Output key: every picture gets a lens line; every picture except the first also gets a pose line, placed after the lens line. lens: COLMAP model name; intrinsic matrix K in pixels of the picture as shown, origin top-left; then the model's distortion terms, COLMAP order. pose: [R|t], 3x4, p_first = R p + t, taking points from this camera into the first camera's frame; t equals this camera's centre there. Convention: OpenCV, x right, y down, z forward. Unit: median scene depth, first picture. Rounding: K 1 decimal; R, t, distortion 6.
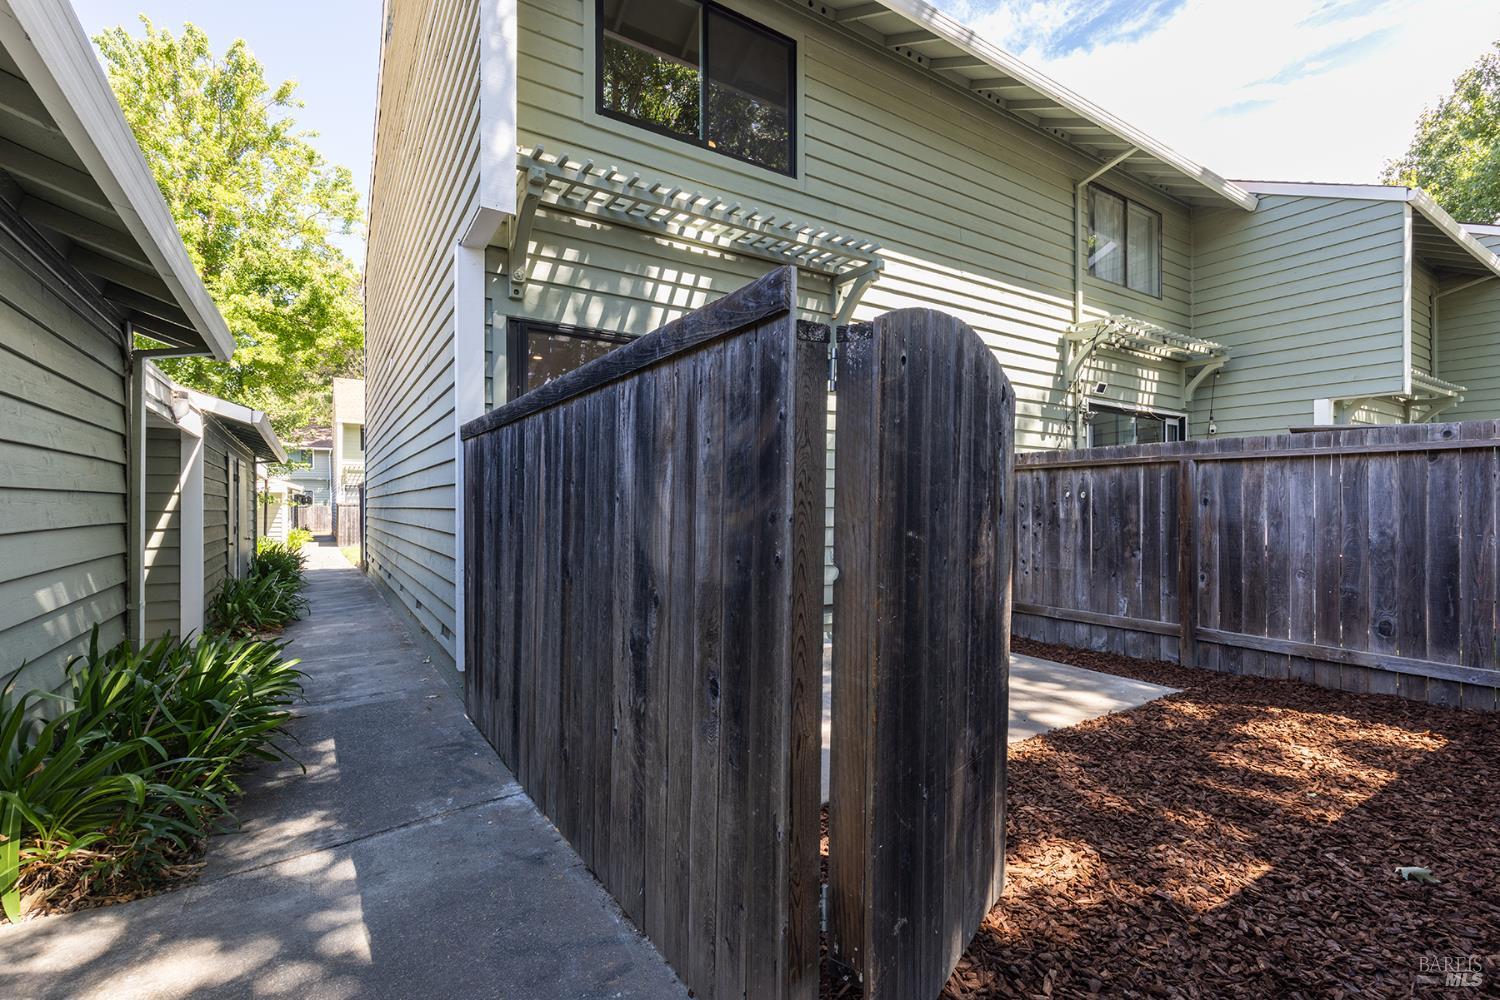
lens RADIAL K [[674.3, 0, 747.8], [0, 674.3, 502.7], [0, 0, 1]] dist [0.005610, -0.000810]
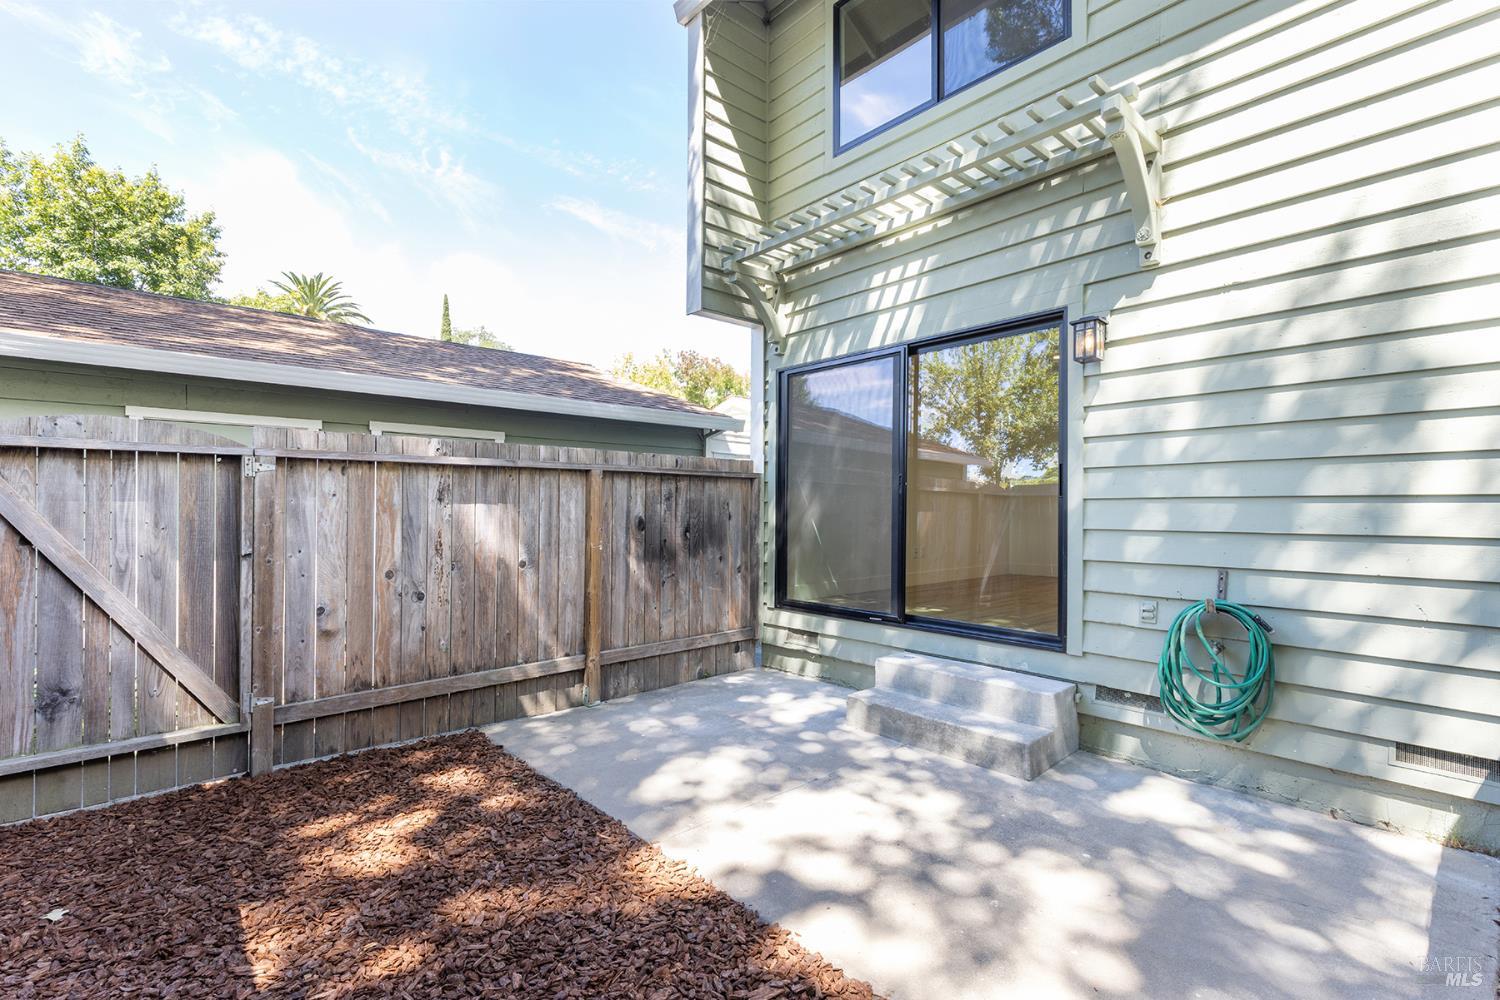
lens RADIAL K [[674.3, 0, 754.9], [0, 674.3, 496.2], [0, 0, 1]] dist [0.005610, -0.000810]
pose [[0.170292, -0.017631, -0.985236, 0.530648], [0.003700, 0.999844, -0.017253, -0.011540], [0.985387, -0.000707, 0.170330, 0.453289]]
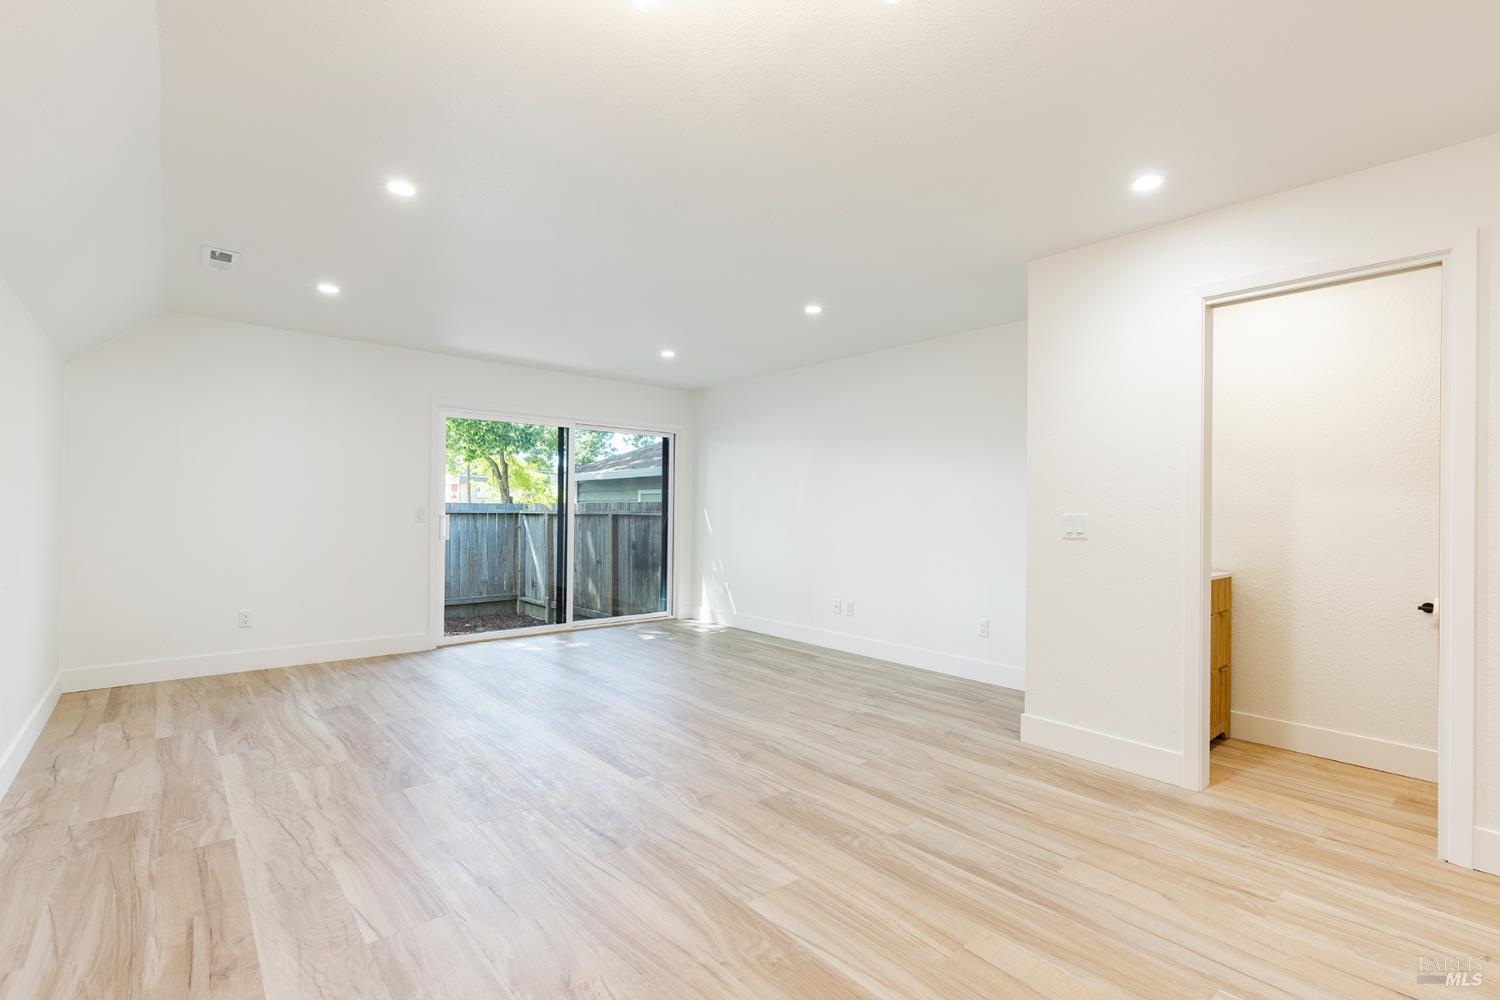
lens RADIAL K [[674.3, 0, 759.5], [0, 674.3, 507.4], [0, 0, 1]] dist [0.005610, -0.000810]
pose [[-0.991075, -0.012694, -0.132700, -0.204213], [-0.011187, 0.999864, -0.012098, -0.049476], [0.132836, -0.010506, -0.991082, 1.564860]]
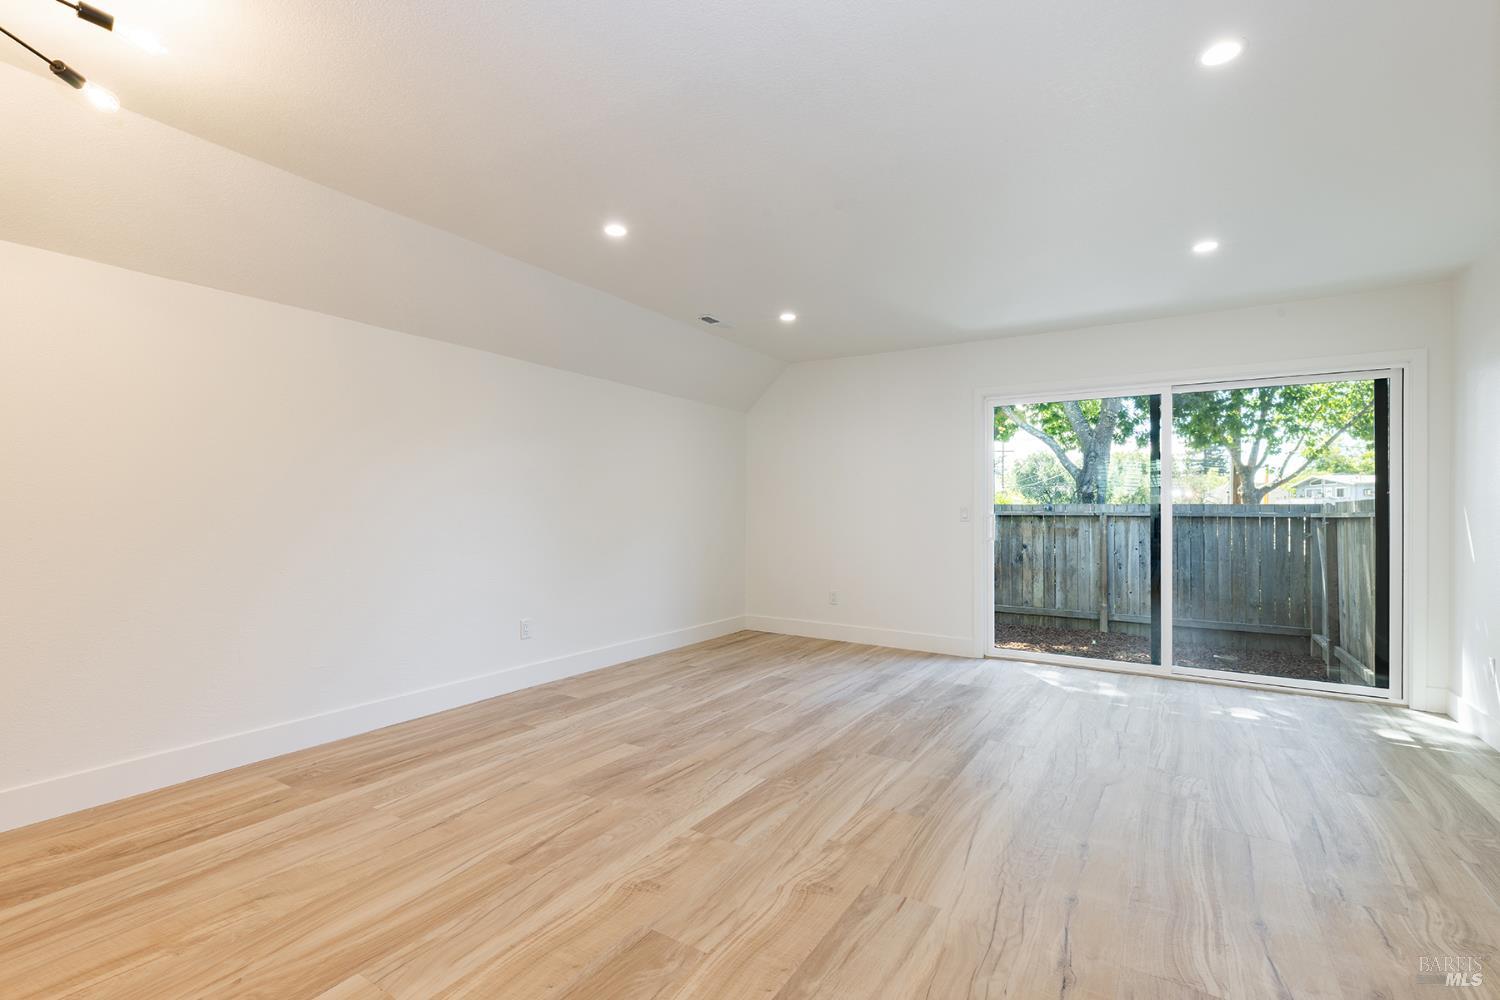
lens RADIAL K [[674.3, 0, 755.5], [0, 674.3, 504.4], [0, 0, 1]] dist [0.005610, -0.000810]
pose [[-0.412385, 0.004525, 0.910999, -0.483007], [-0.013118, 0.999854, -0.010904, -0.045707], [-0.910915, -0.016448, -0.412265, 1.278688]]
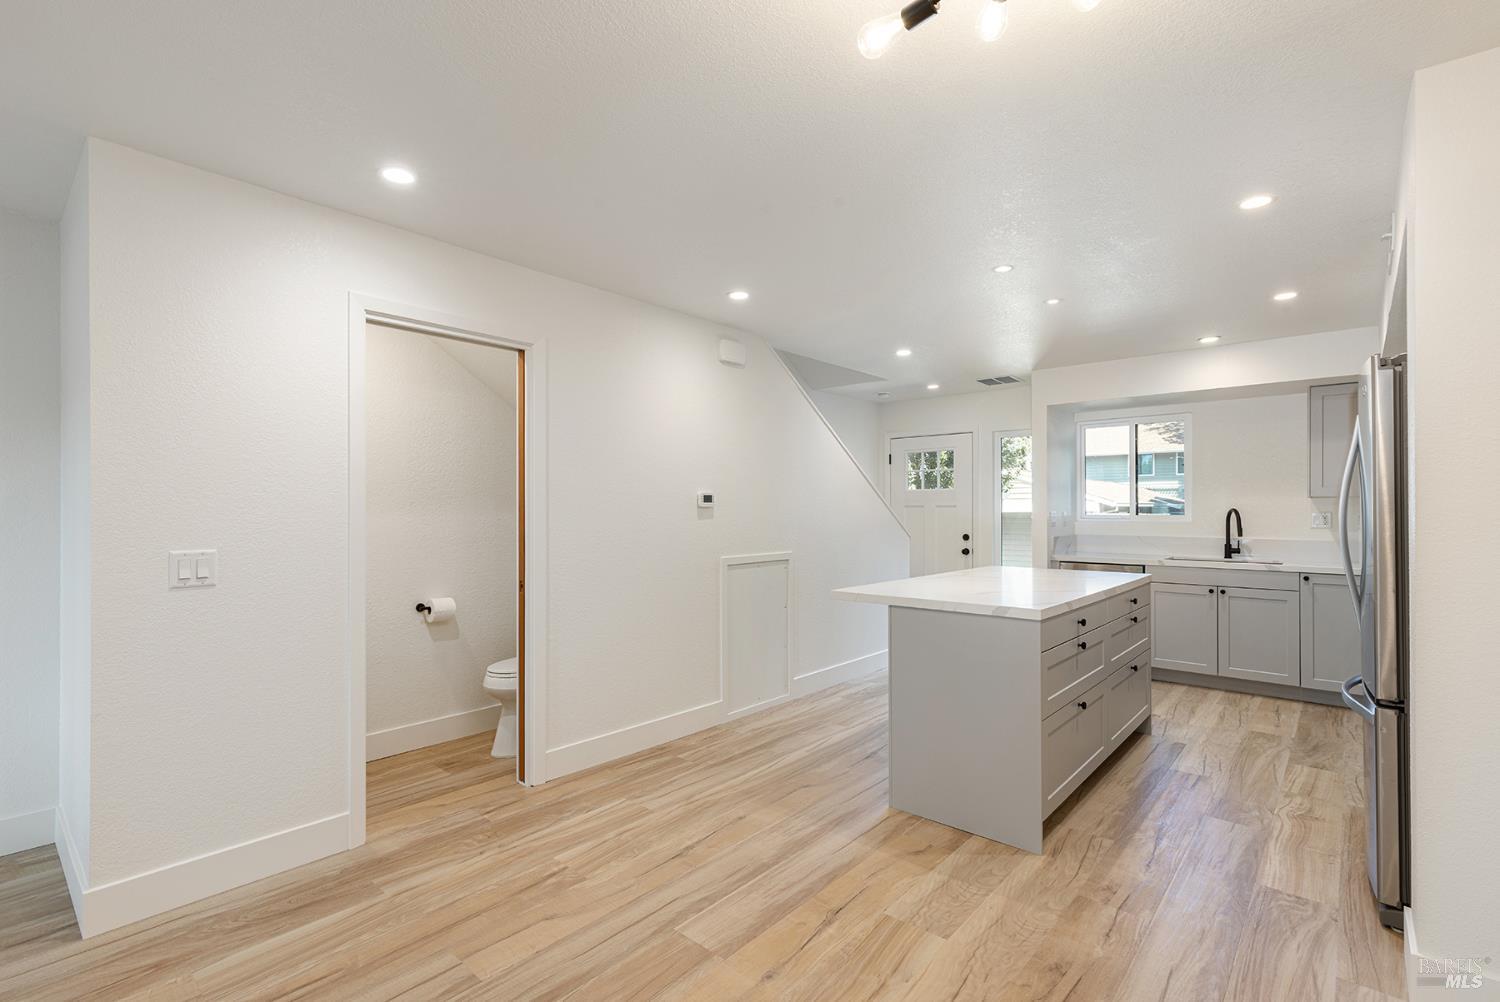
lens RADIAL K [[687.2, 0, 757.4], [0, 687.2, 504.9], [0, 0, 1]] dist [0.005177, -0.000462]
pose [[0.268905, -0.008422, -0.963130, -0.101621], [0.009328, 0.999938, -0.006140, -0.068672], [0.963122, -0.007333, 0.268967, 1.324100]]
